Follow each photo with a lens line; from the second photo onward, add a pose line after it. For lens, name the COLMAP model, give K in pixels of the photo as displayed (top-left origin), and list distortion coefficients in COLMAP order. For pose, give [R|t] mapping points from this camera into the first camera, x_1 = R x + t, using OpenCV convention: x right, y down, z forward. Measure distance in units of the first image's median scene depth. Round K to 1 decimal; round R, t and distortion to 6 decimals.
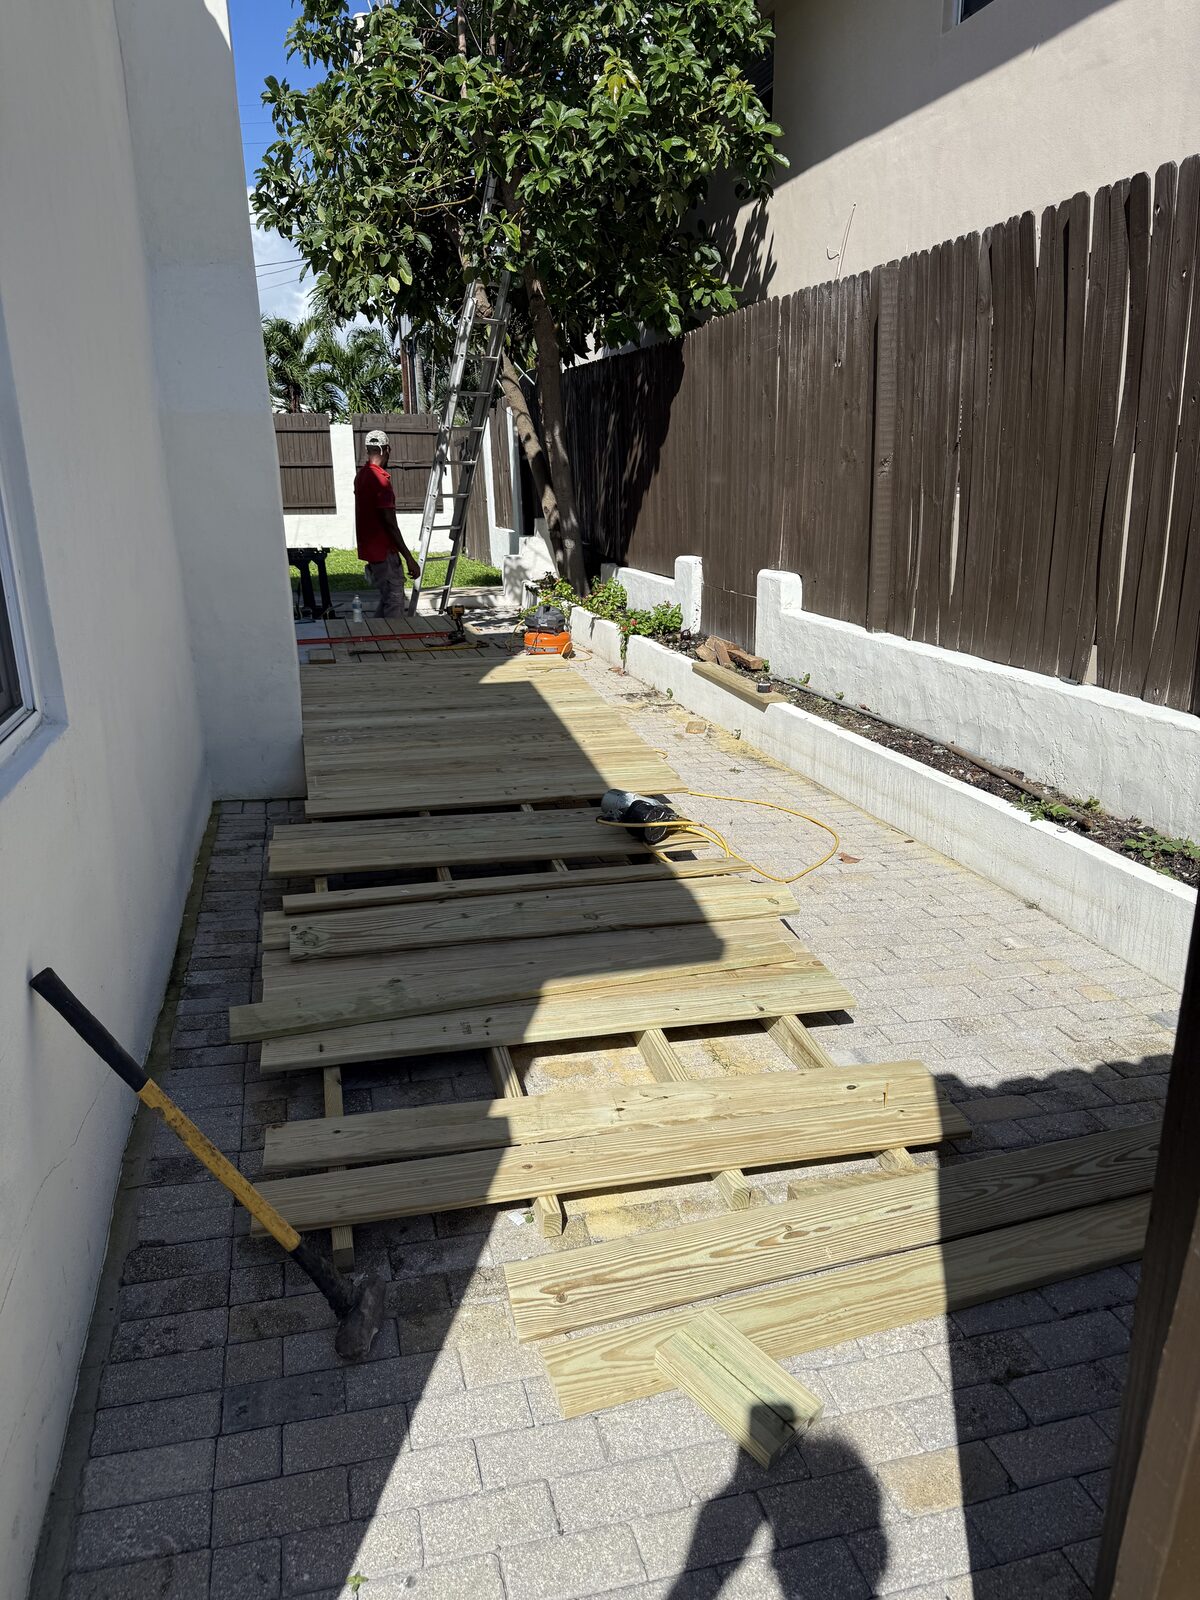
lens RADIAL K [[1152.9, 0, 600.0], [0, 1152.9, 800.0], [0, 0, 1]] dist [0.114221, -0.153151]
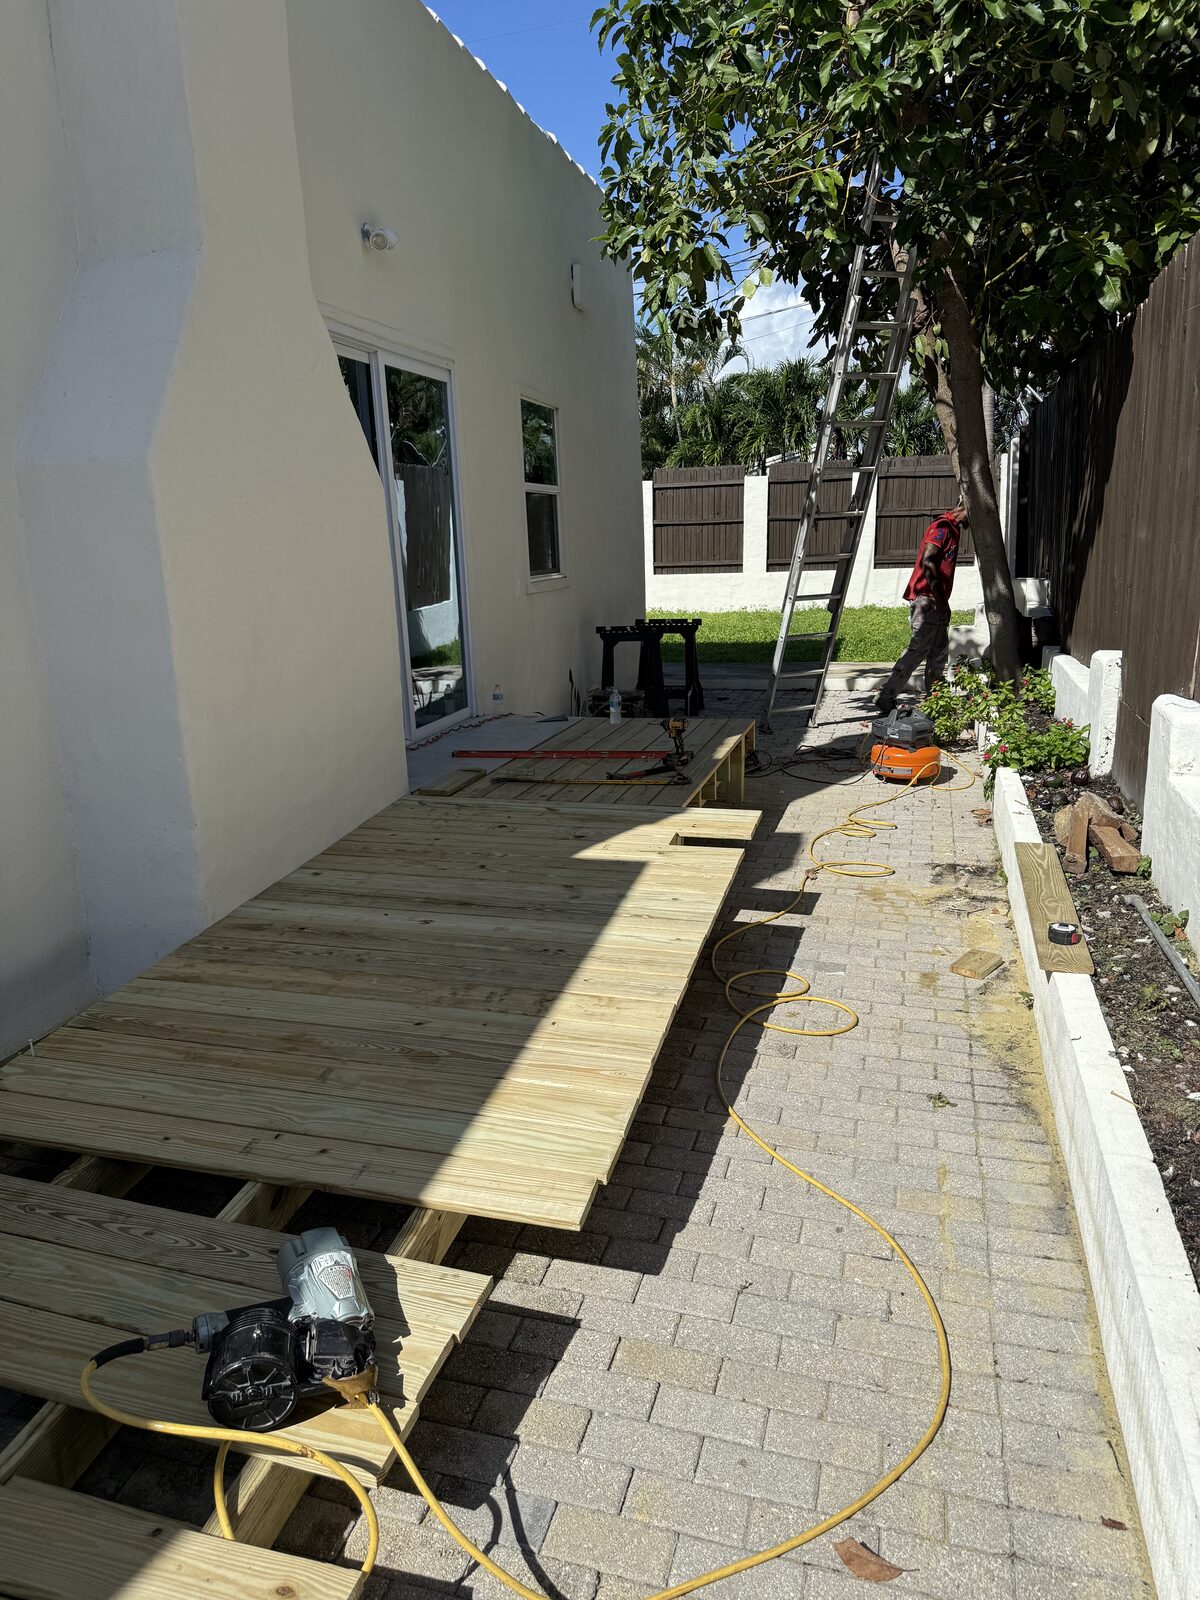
lens RADIAL K [[1119.8, 0, 590.9], [0, 1119.8, 801.8], [0, 0, 1]] dist [0.060229, -0.066023]
pose [[0.853566, 0.112907, -0.508603, 0.277380], [-0.126919, 0.991887, 0.007192, -0.173457], [0.505289, 0.058413, 0.860971, 0.582779]]
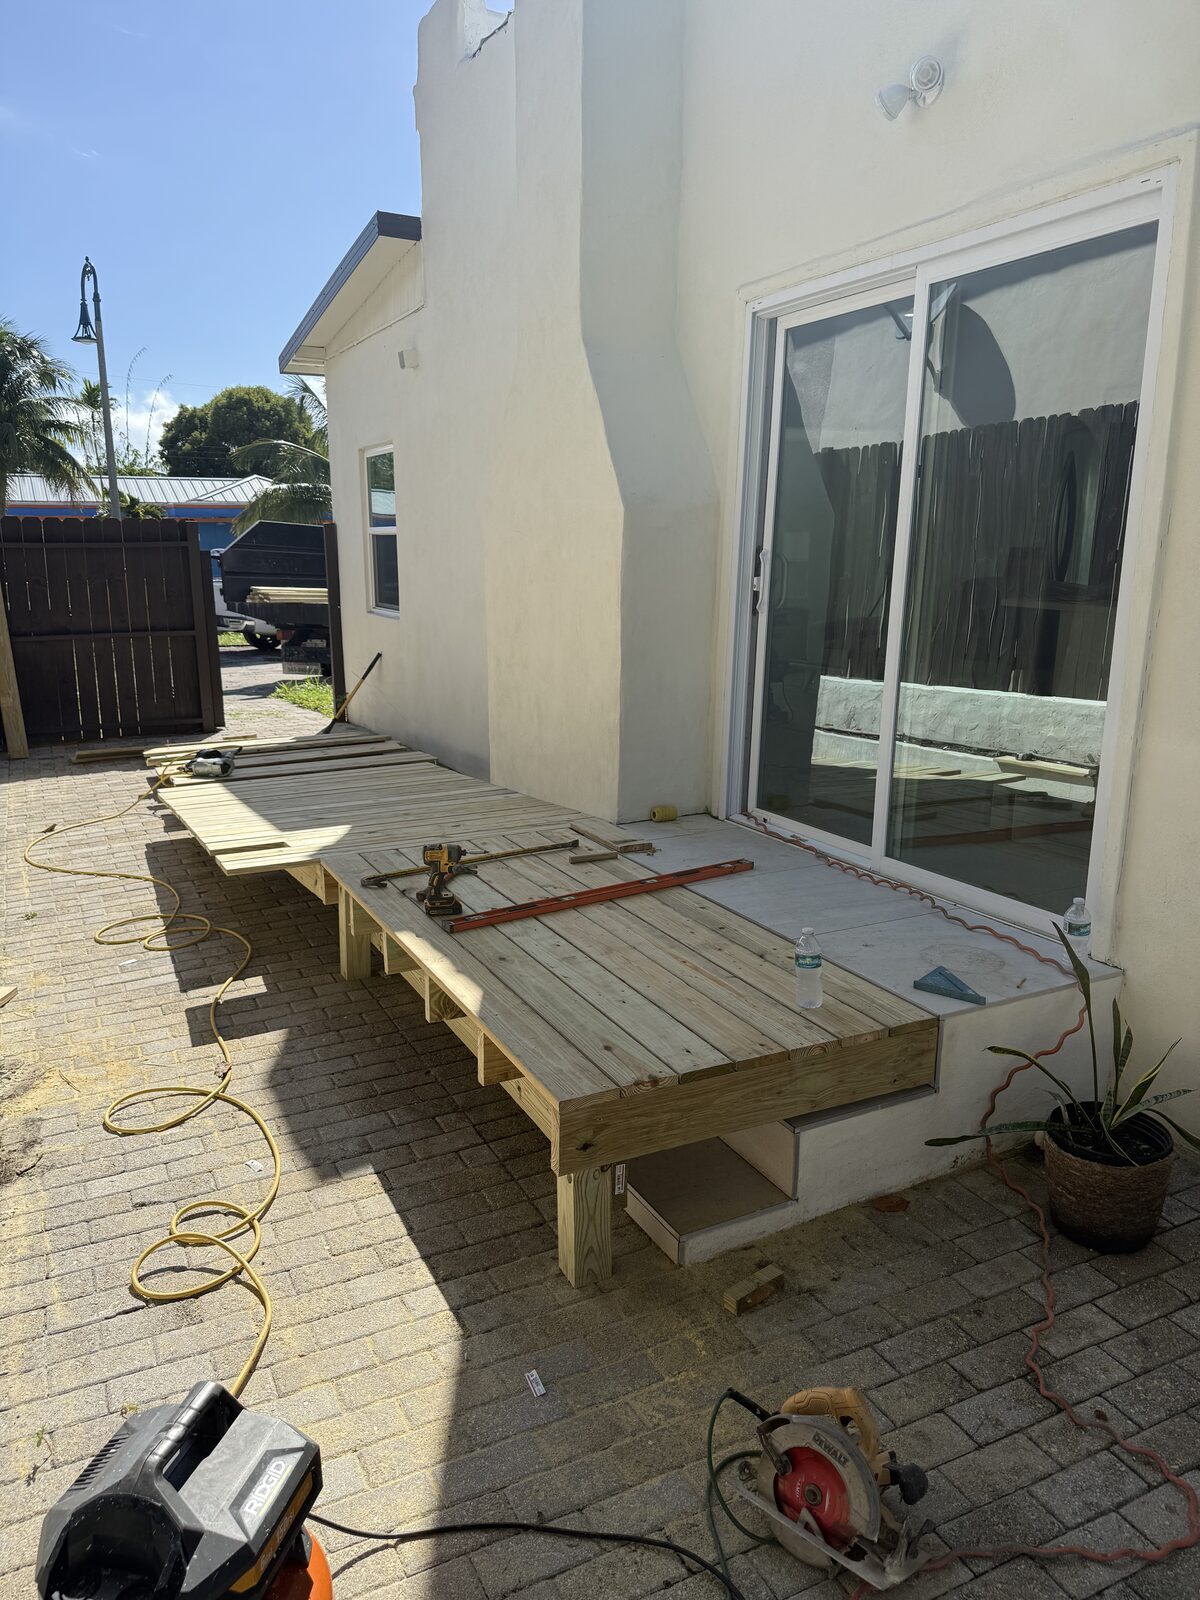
lens RADIAL K [[1160.9, 0, 610.2], [0, 1160.9, 796.0], [0, 0, 1]] dist [0.128340, -0.197358]
pose [[-0.980153, 0.062399, -0.188167, -0.080872], [-0.036782, 0.875451, 0.481906, -0.548073], [0.194802, 0.479263, -0.855780, 1.846053]]
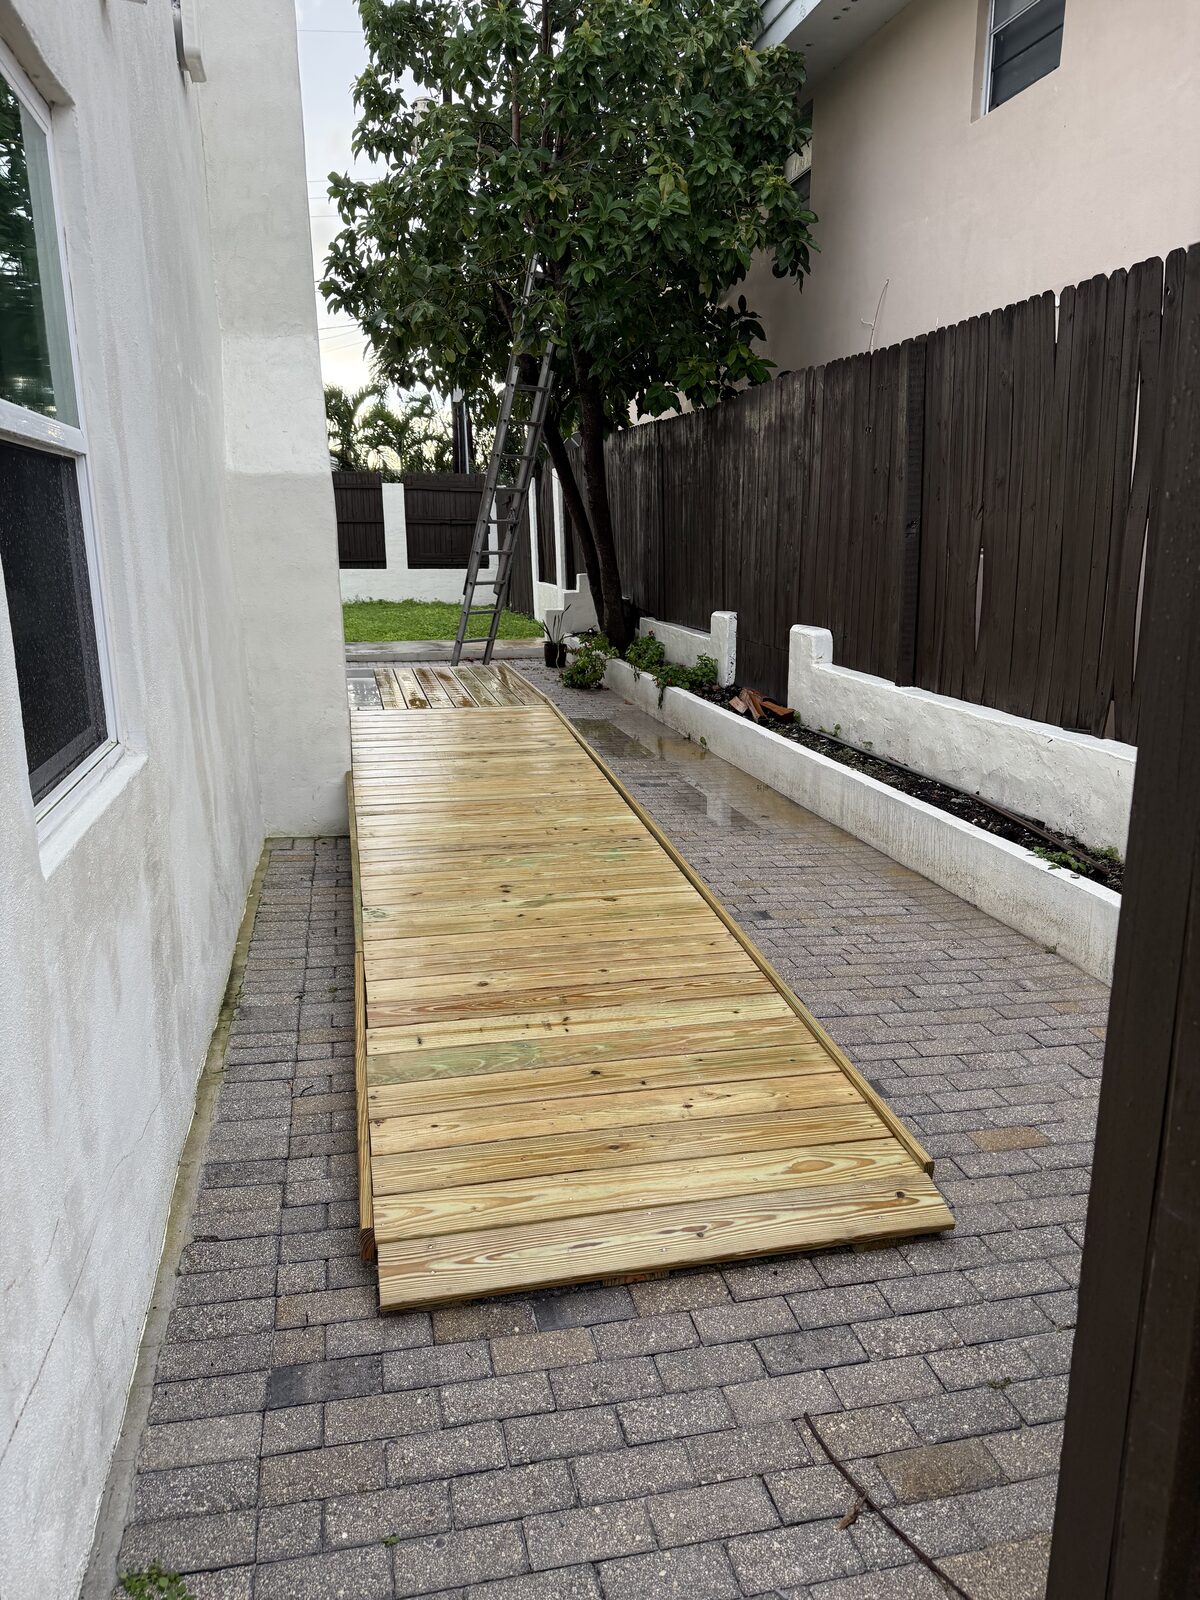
lens RADIAL K [[1160.9, 0, 610.2], [0, 1160.9, 796.0], [0, 0, 1]] dist [0.128340, -0.197358]
pose [[0.999554, 0.014458, -0.026121, 0.006092], [-0.015746, 0.998635, -0.049792, 0.011277], [0.025365, 0.050181, 0.998418, -0.050454]]
